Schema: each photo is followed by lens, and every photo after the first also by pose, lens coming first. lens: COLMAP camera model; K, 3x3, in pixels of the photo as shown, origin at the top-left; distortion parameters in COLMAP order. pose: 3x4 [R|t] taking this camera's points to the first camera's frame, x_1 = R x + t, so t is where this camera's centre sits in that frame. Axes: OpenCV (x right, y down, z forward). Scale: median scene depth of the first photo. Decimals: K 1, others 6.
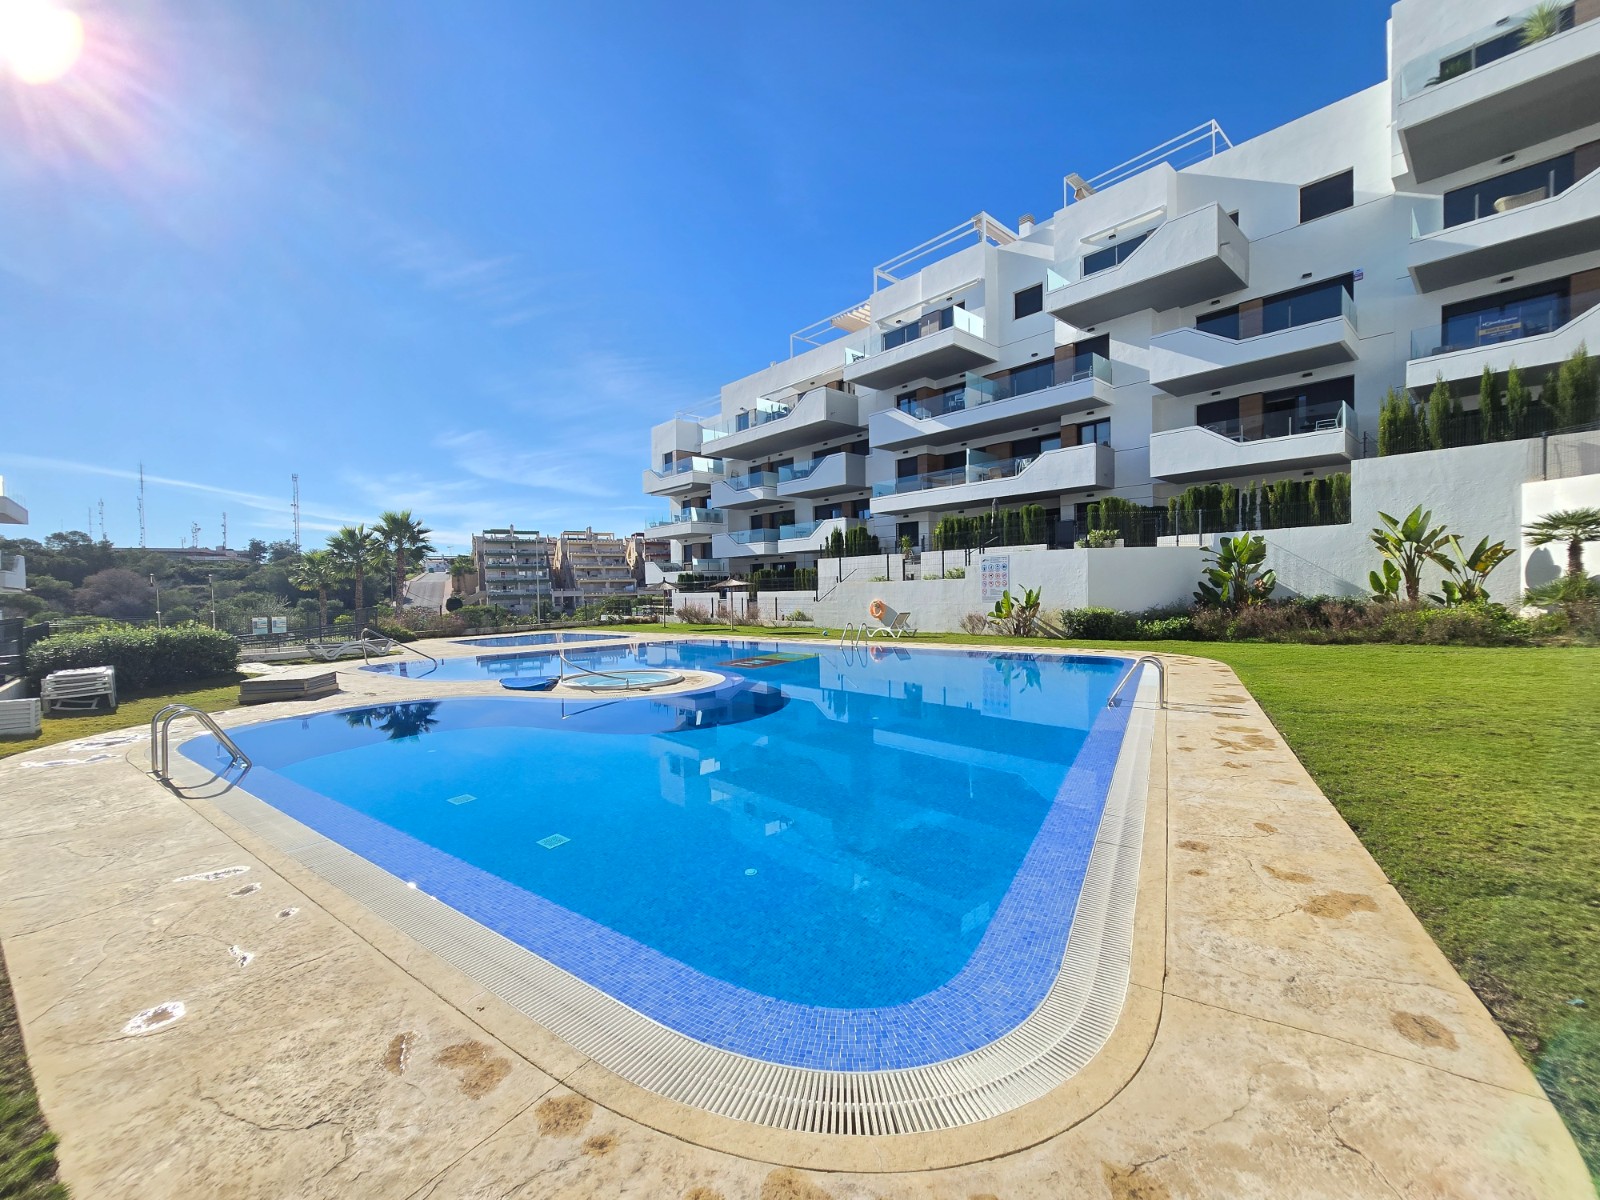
lens RADIAL K [[654.6, 0, 795.6], [0, 654.6, 608.0], [0, 0, 1]] dist [-0.013488, 0.005963]
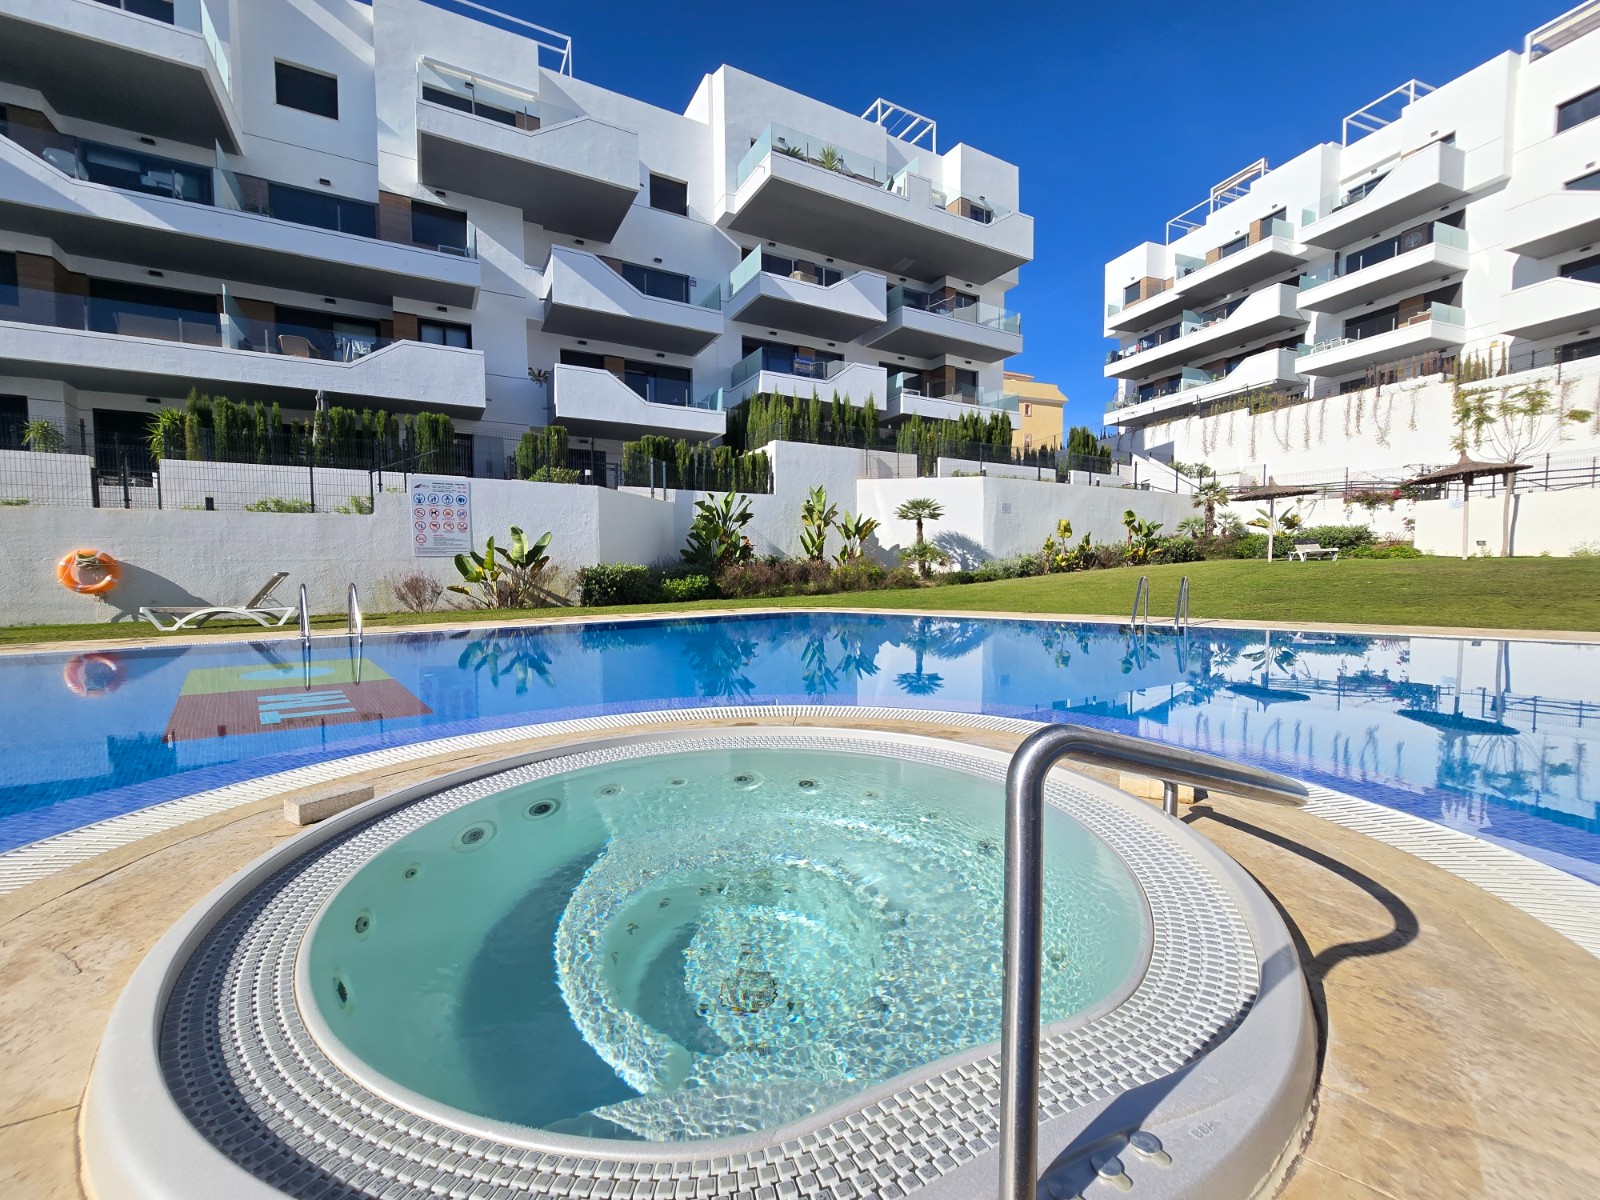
lens RADIAL K [[654.6, 0, 795.6], [0, 654.6, 608.0], [0, 0, 1]] dist [-0.013488, 0.005963]
pose [[0.224699, -0.033724, 0.973844, -0.191689], [0.032444, 0.999106, 0.027113, 0.029073], [-0.973888, 0.025503, 0.225592, 0.496692]]
